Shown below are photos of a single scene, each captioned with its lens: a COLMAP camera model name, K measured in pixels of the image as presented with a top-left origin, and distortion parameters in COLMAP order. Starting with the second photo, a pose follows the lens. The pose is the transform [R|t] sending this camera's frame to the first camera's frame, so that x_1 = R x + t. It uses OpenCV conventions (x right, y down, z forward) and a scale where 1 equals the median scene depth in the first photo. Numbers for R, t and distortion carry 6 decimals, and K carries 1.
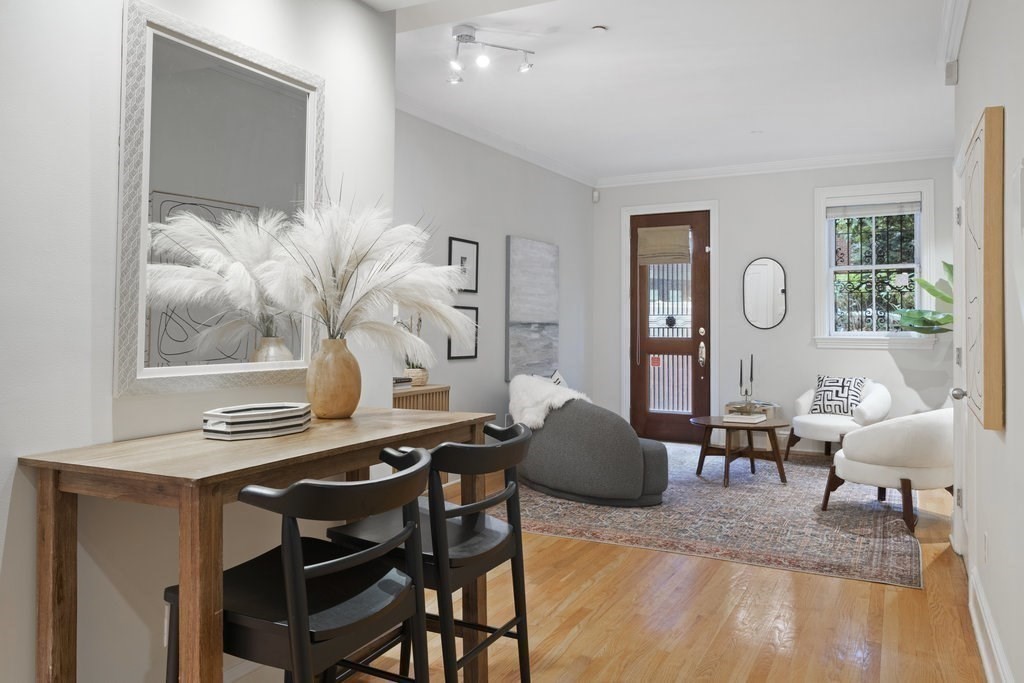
lens RADIAL K [[748.2, 0, 511.6], [0, 748.2, 322.6], [0, 0, 1]] dist [-0.002231, -0.000449]
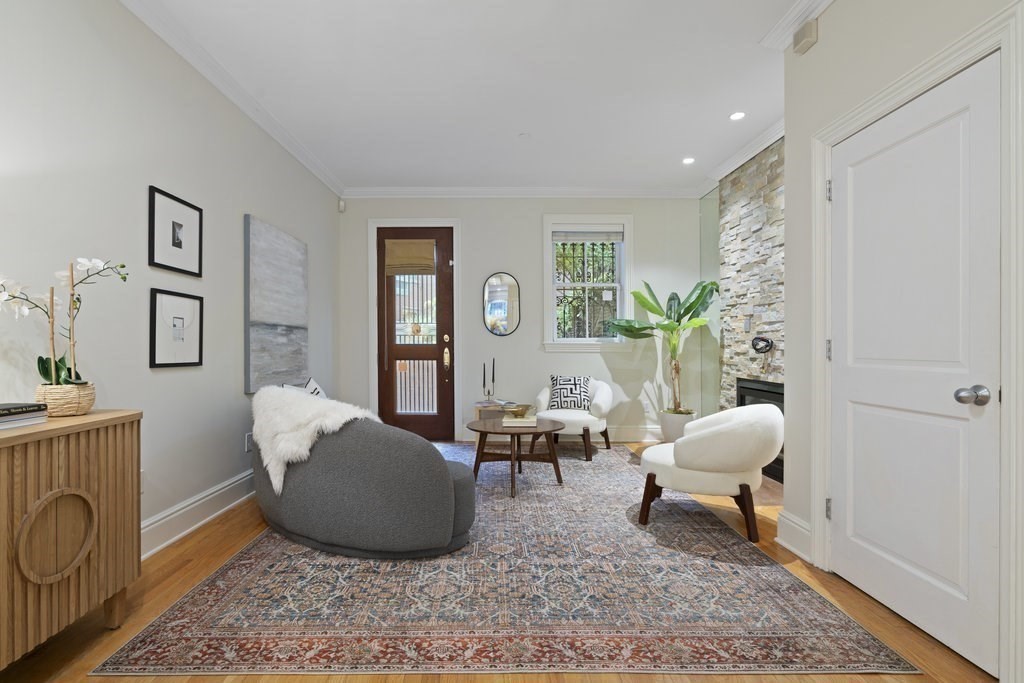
lens RADIAL K [[482.3, 0, 495.9], [0, 482.3, 357.3], [0, 0, 1]] dist [-0.002376, 0.000086]
pose [[0.887125, -0.011874, 0.461377, -0.007363], [-0.001268, 0.999602, 0.028165, 0.022282], [-0.461528, -0.025571, 0.886757, 0.386263]]
